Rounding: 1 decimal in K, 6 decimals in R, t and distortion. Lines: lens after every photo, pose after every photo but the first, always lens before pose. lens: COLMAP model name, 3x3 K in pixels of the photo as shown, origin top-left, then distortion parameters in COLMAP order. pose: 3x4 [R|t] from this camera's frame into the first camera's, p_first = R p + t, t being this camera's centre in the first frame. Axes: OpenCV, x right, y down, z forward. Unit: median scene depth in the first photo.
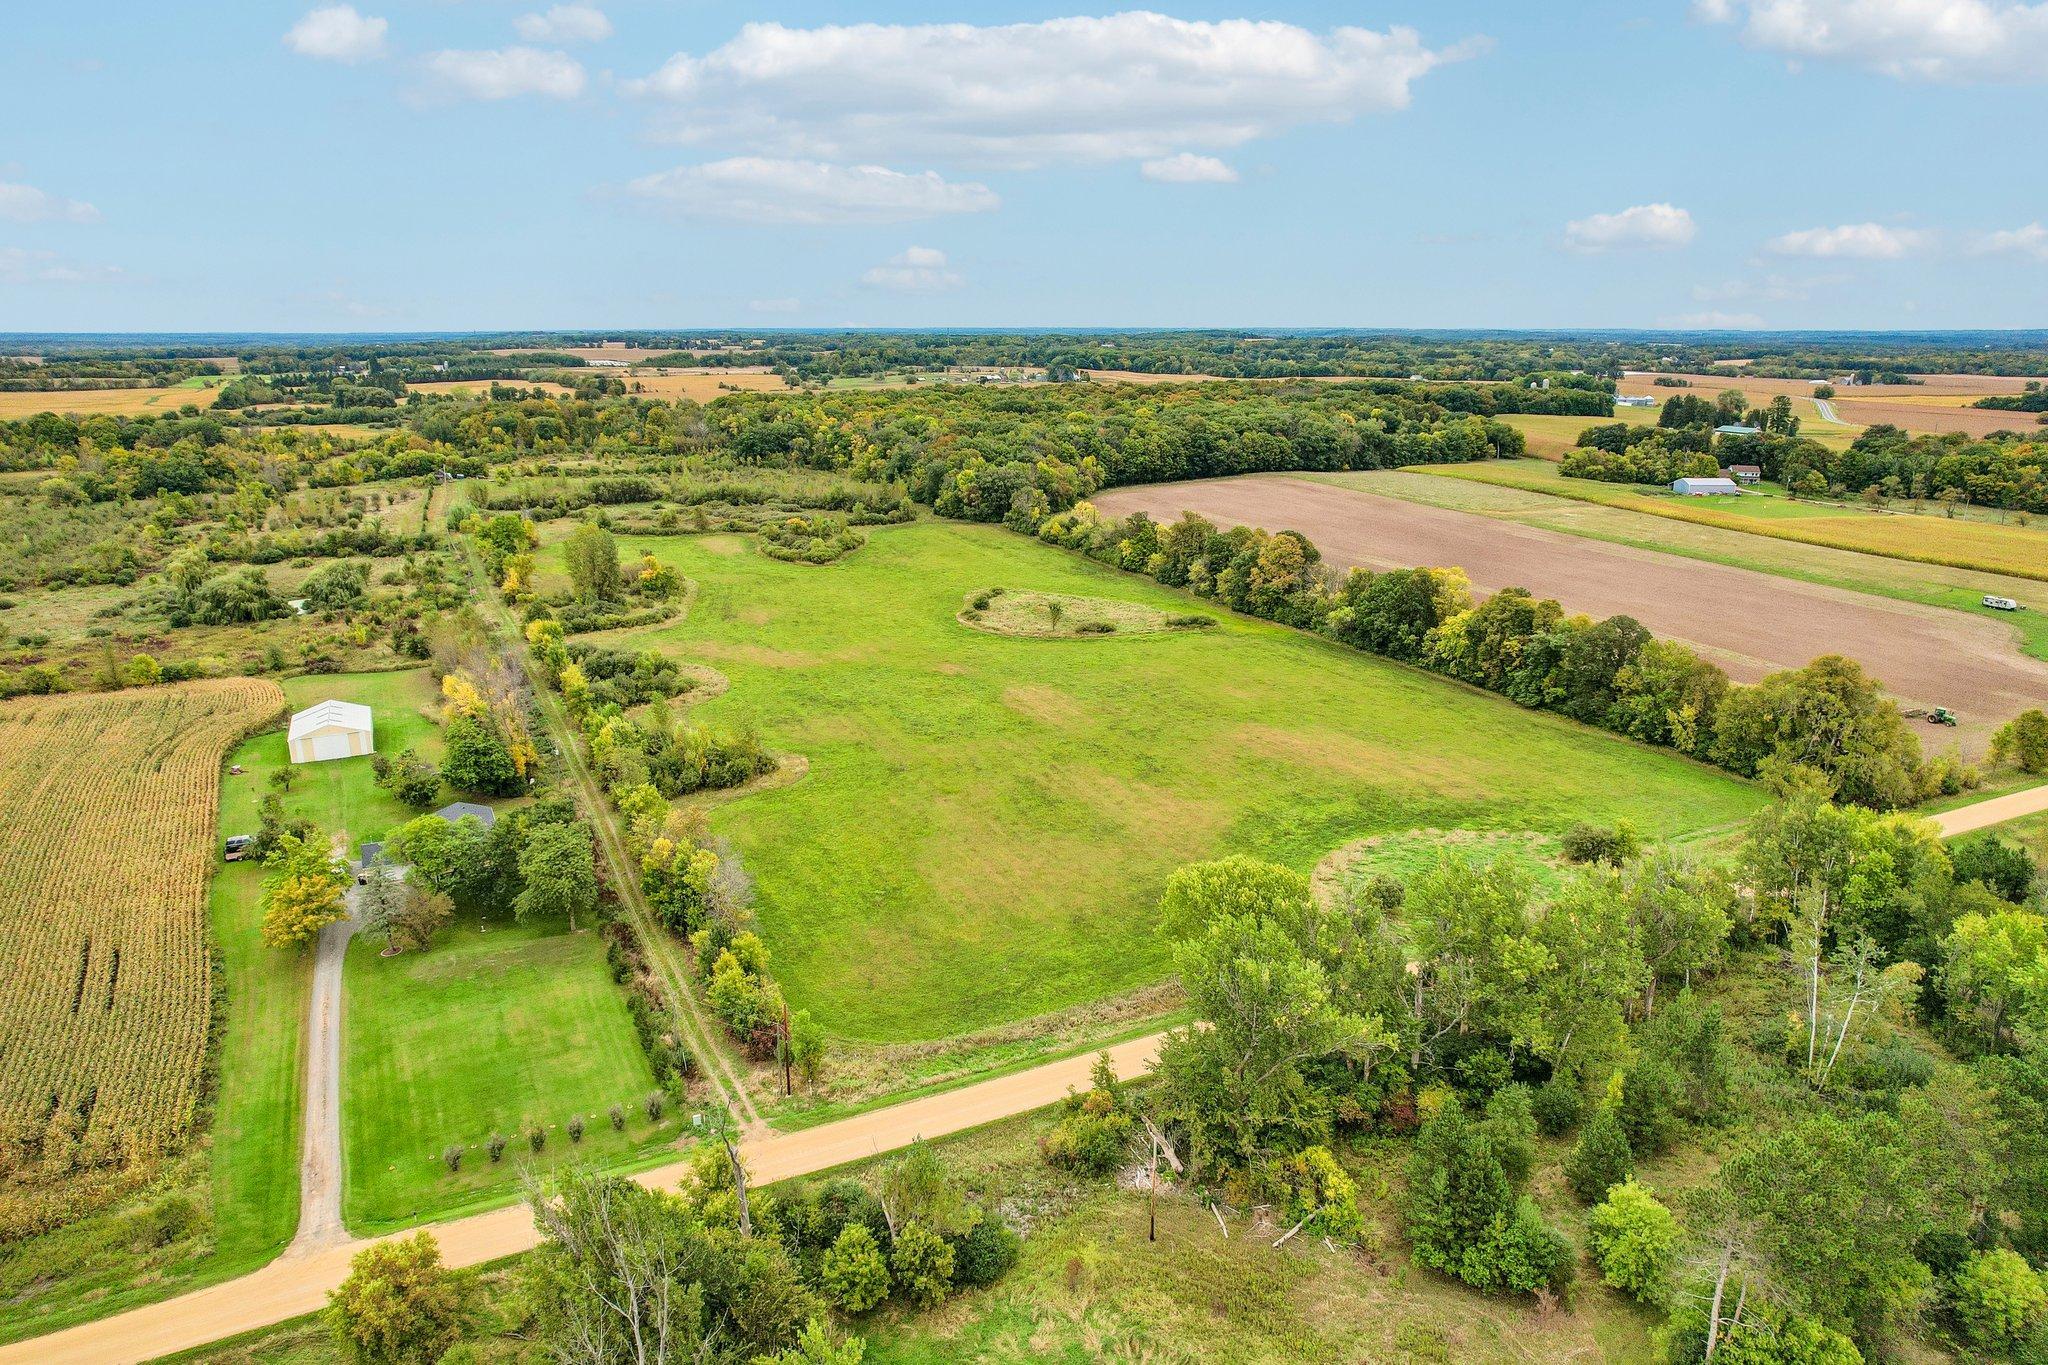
lens RADIAL K [[1330.8, 0, 1035.0], [0, 1330.8, 689.8], [0, 0, 1]] dist [-0.069371, 0.057845]
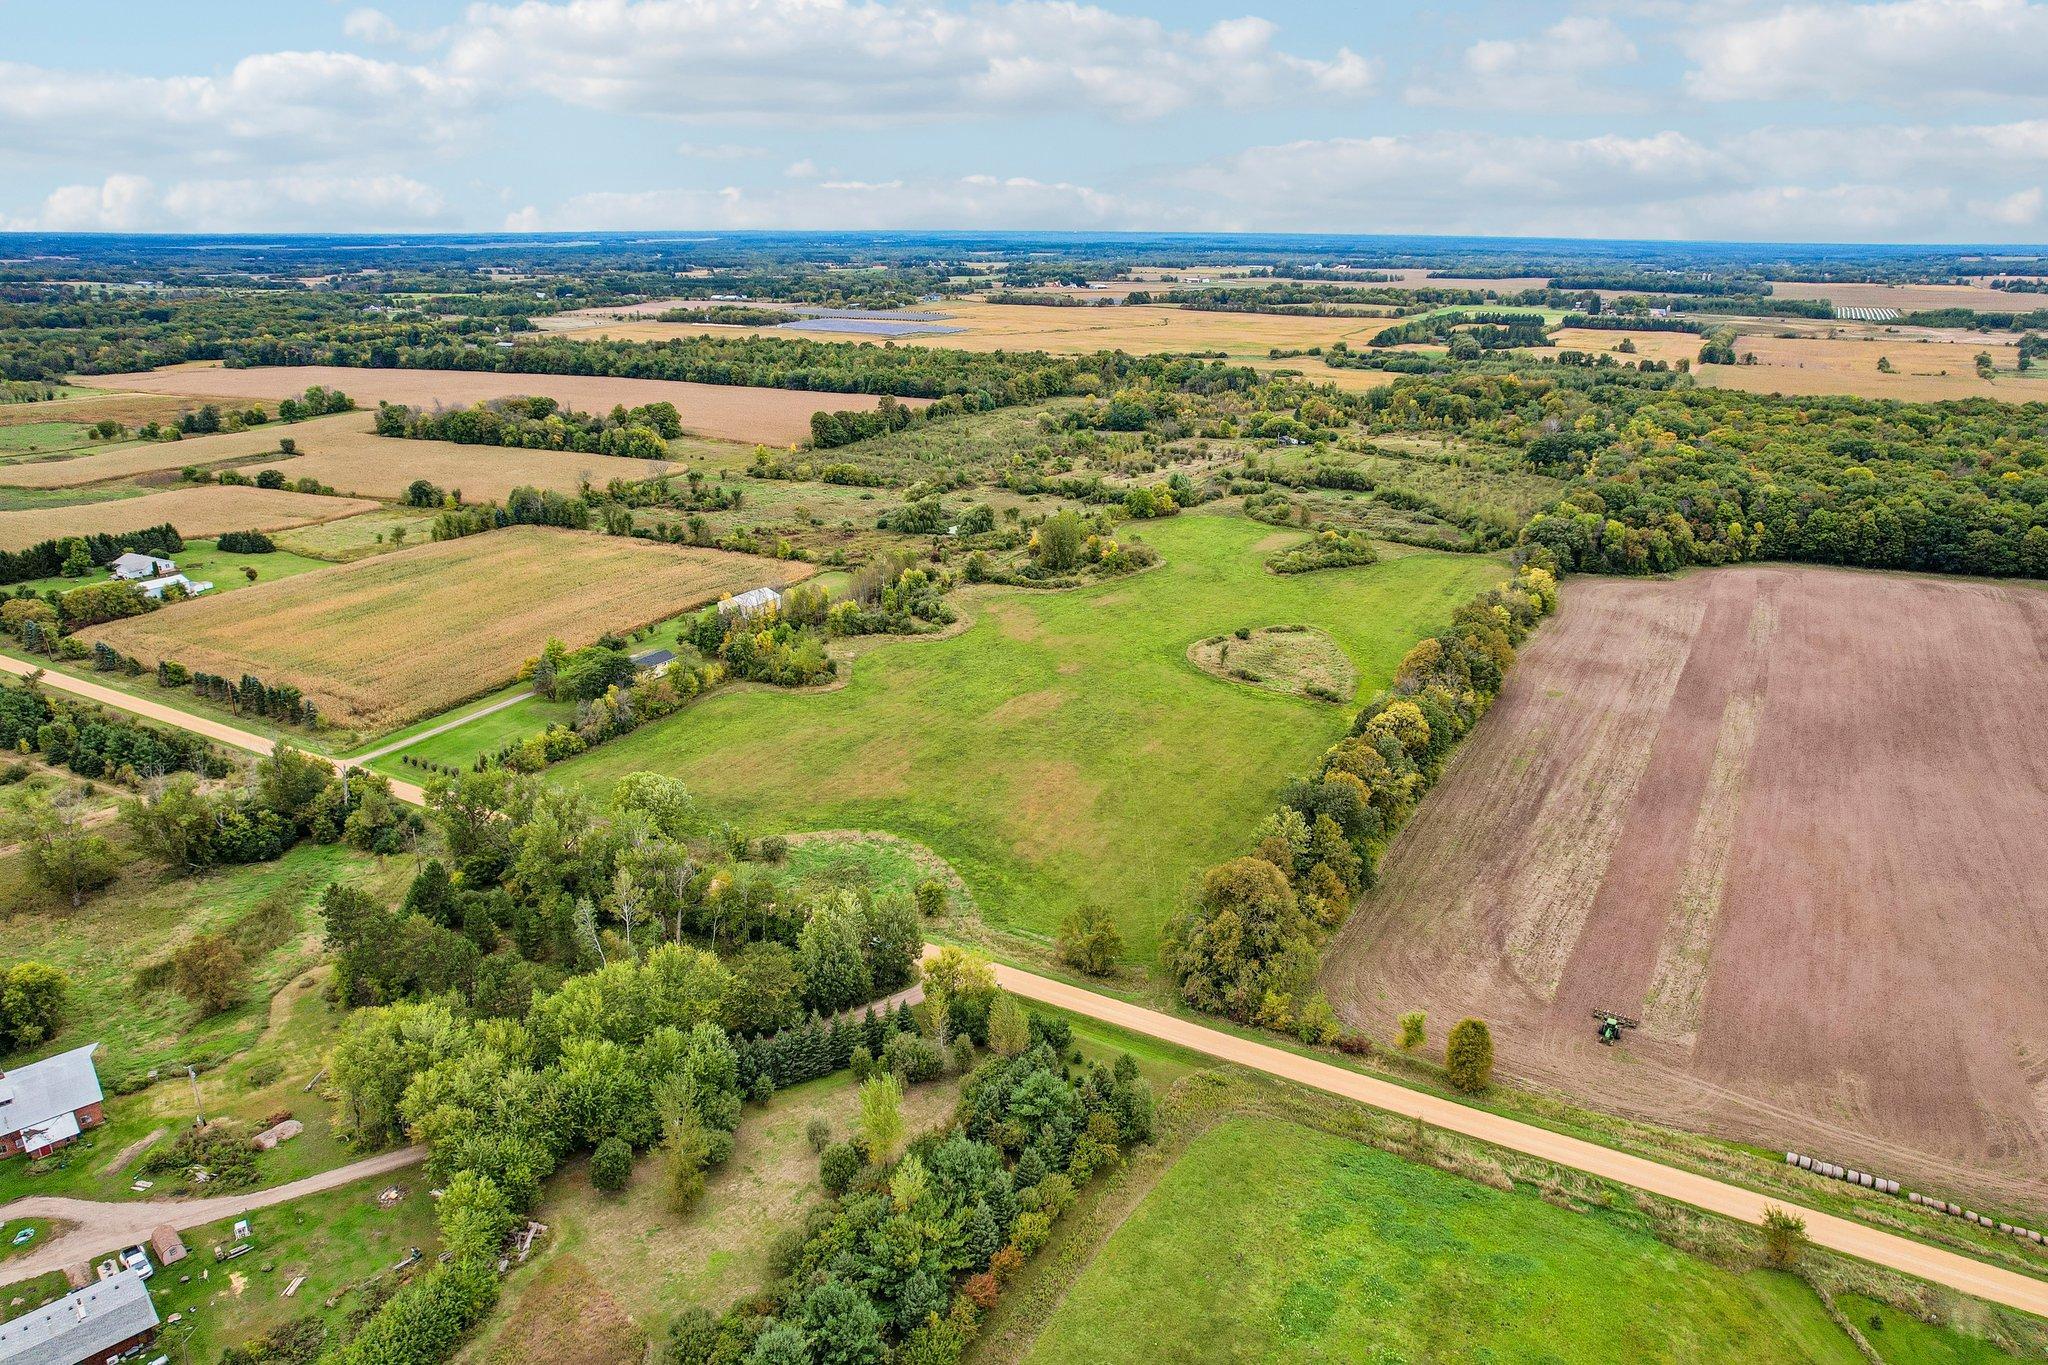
lens RADIAL K [[1330.8, 0, 1035.0], [0, 1330.8, 689.8], [0, 0, 1]] dist [-0.069371, 0.057845]
pose [[0.555390, 0.276643, -0.784226, 0.914399], [-0.225080, 0.957852, 0.178489, -0.212726], [0.800550, 0.077383, 0.594248, 0.167017]]
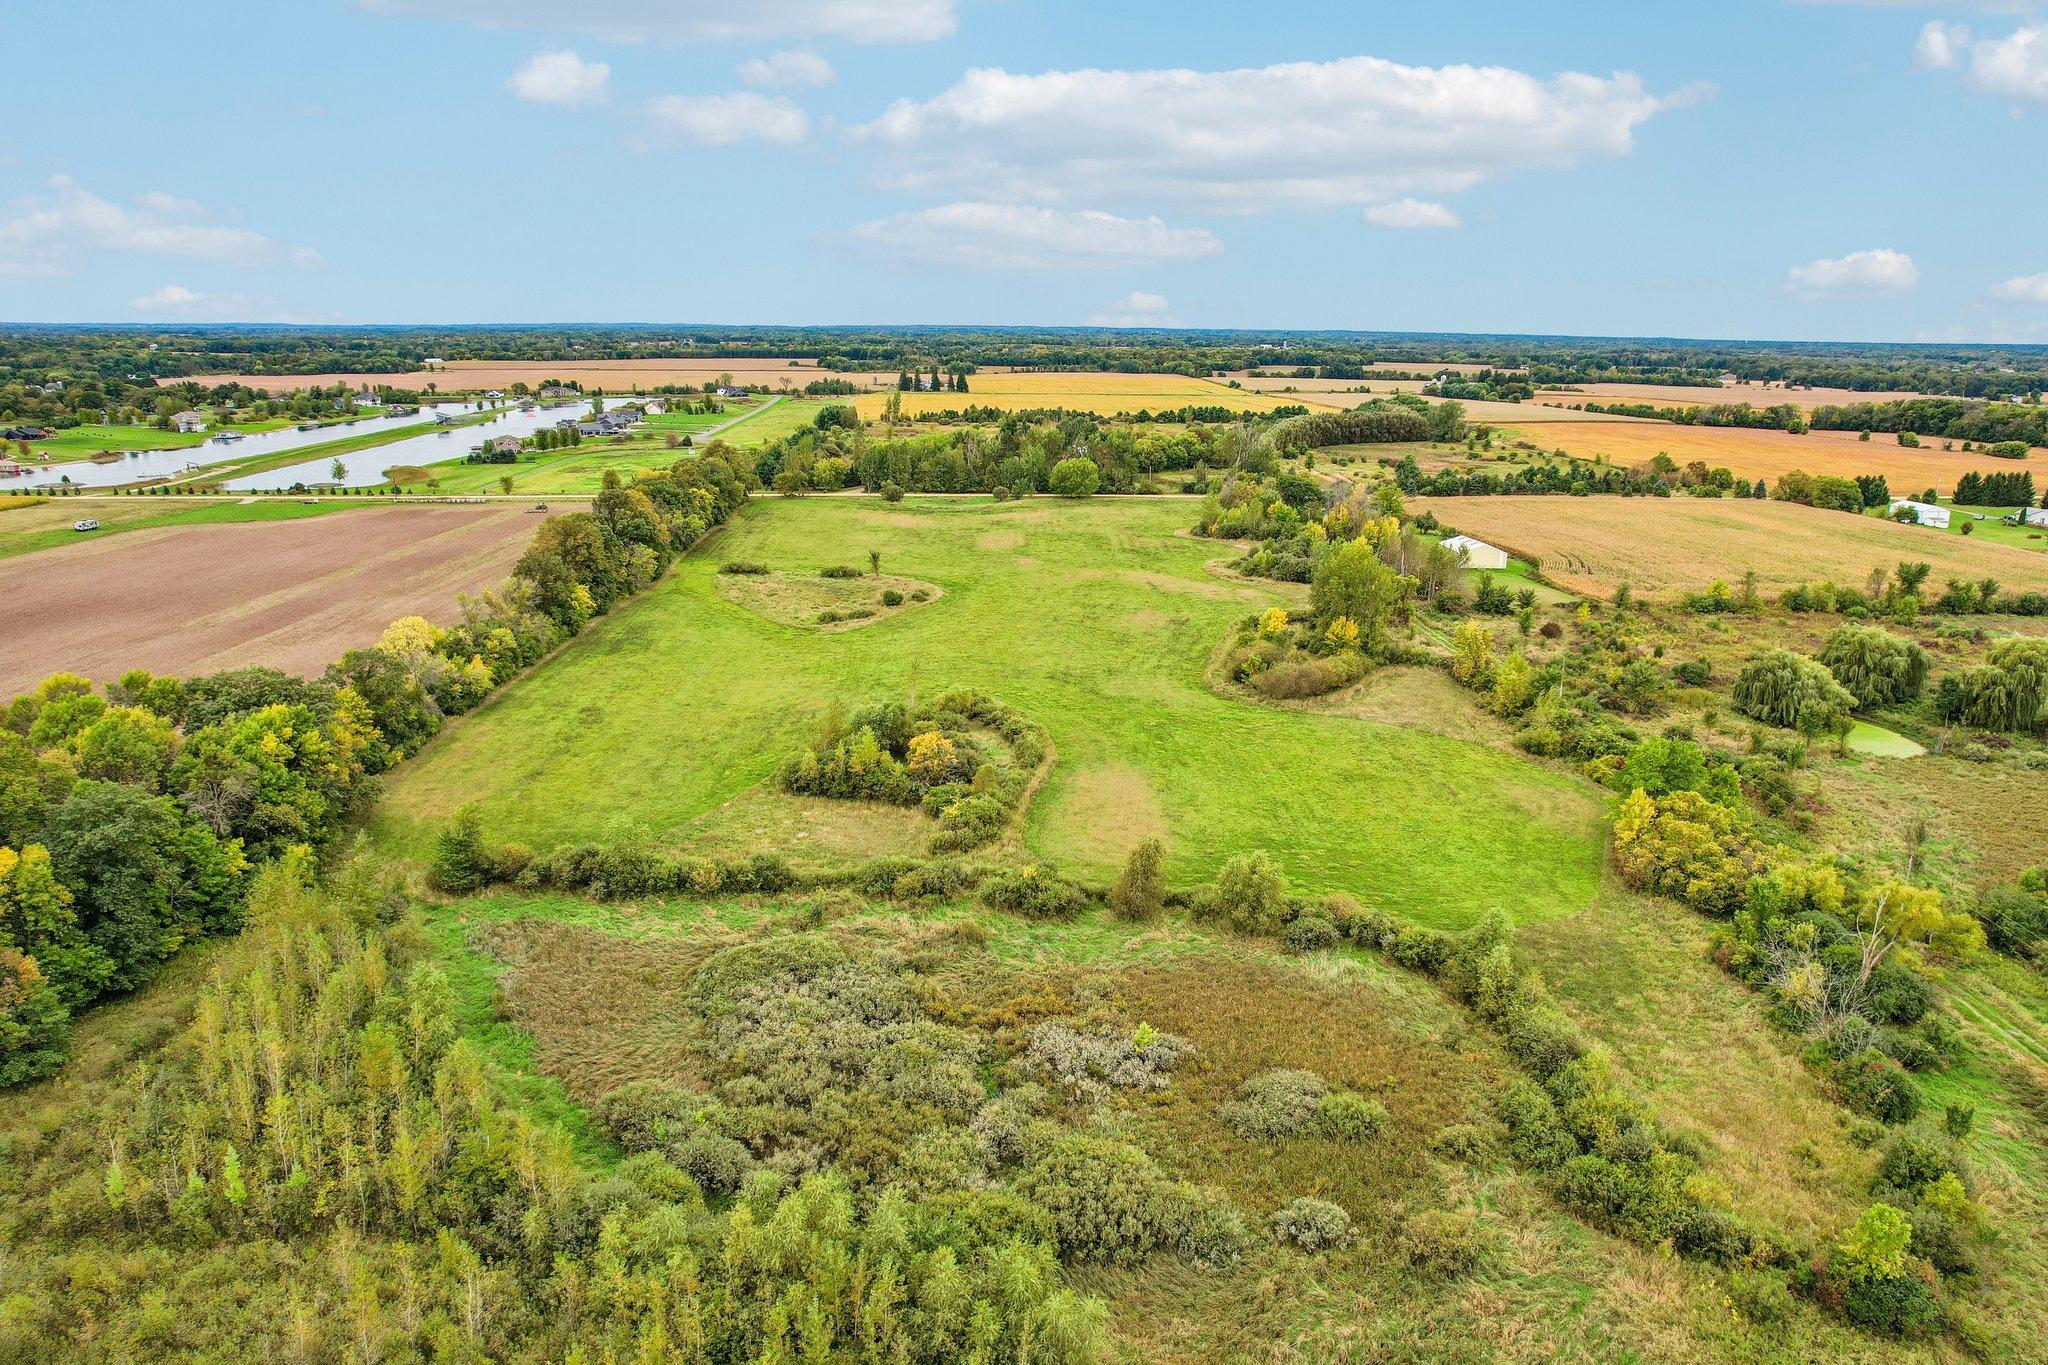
lens RADIAL K [[1339.7, 0, 1034.9], [0, 1339.7, 669.5], [0, 0, 1]] dist [-0.081399, 0.078789]
pose [[-0.915004, -0.113171, 0.387246, -0.526773], [0.096152, 0.871020, 0.481745, -0.489315], [-0.391819, 0.478033, -0.786106, 1.891294]]
